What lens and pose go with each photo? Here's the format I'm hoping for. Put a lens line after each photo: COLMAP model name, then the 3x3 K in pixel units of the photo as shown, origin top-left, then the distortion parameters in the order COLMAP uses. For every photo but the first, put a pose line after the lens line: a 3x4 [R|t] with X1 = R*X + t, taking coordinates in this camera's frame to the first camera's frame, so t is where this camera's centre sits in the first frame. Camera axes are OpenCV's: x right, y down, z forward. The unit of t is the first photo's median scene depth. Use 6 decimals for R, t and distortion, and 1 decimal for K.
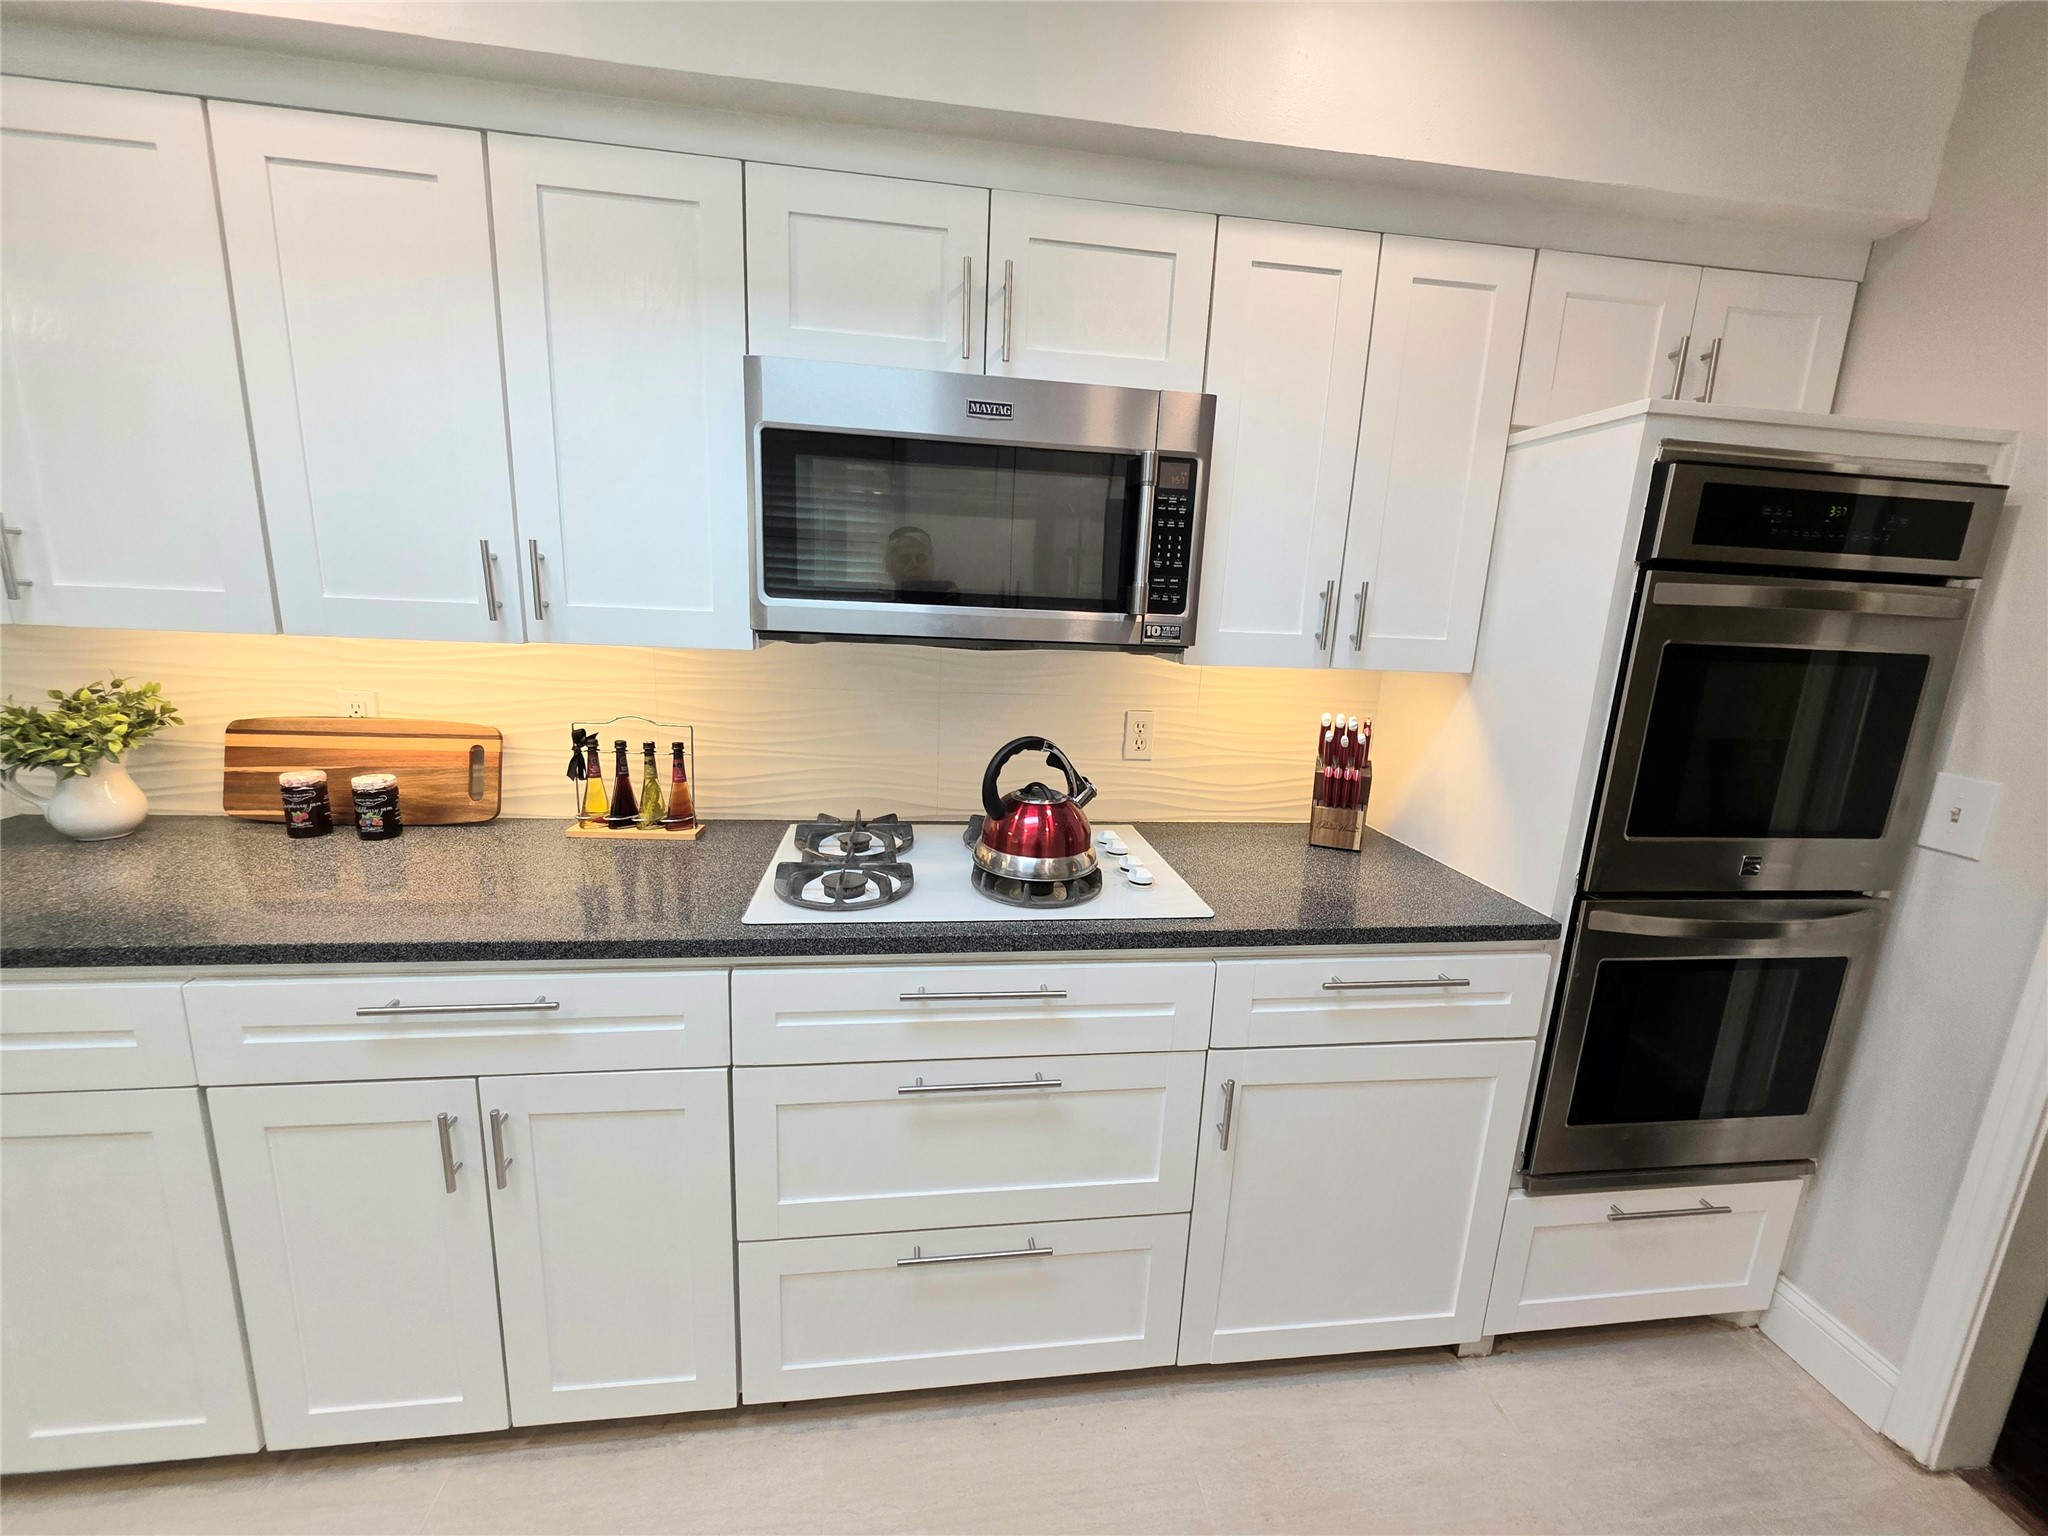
lens RADIAL K [[817.1, 0, 1024.0], [0, 817.1, 768.0], [0, 0, 1]] dist [0.003268, -0.000608]
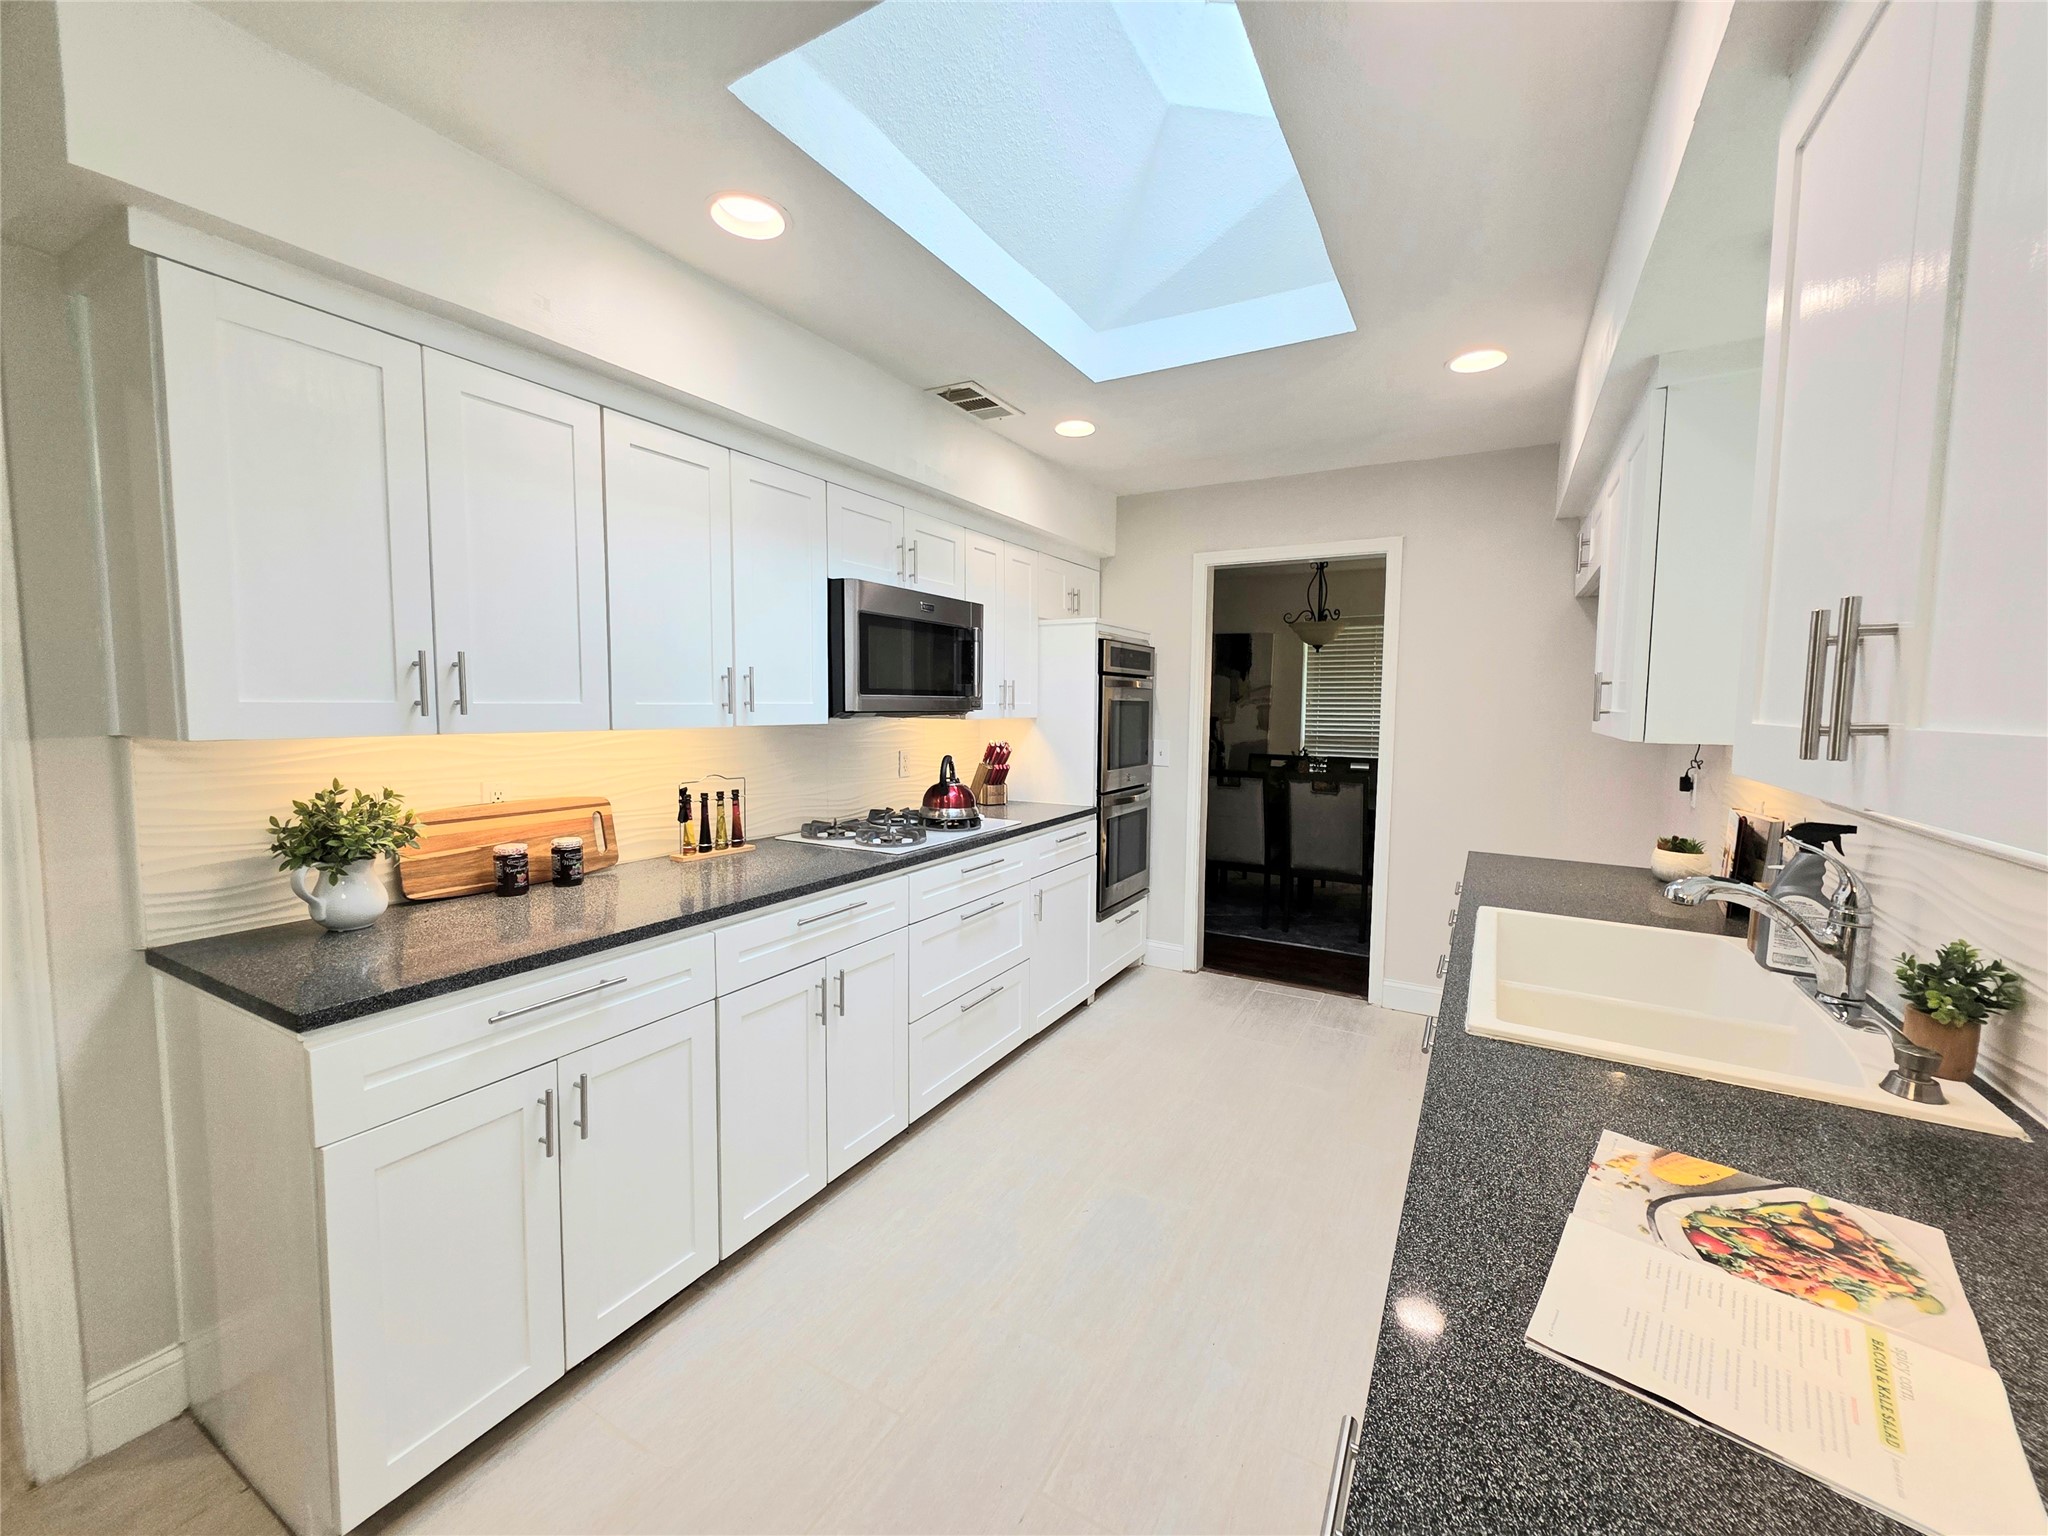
lens RADIAL K [[818.3, 0, 1019.0], [0, 818.3, 765.7], [0, 0, 1]] dist [0.003463, 0.000139]
pose [[0.611228, -0.101946, 0.784862, -1.438952], [0.184760, 0.982649, -0.016249, 0.053794], [-0.769587, 0.154943, 0.619458, -0.424864]]
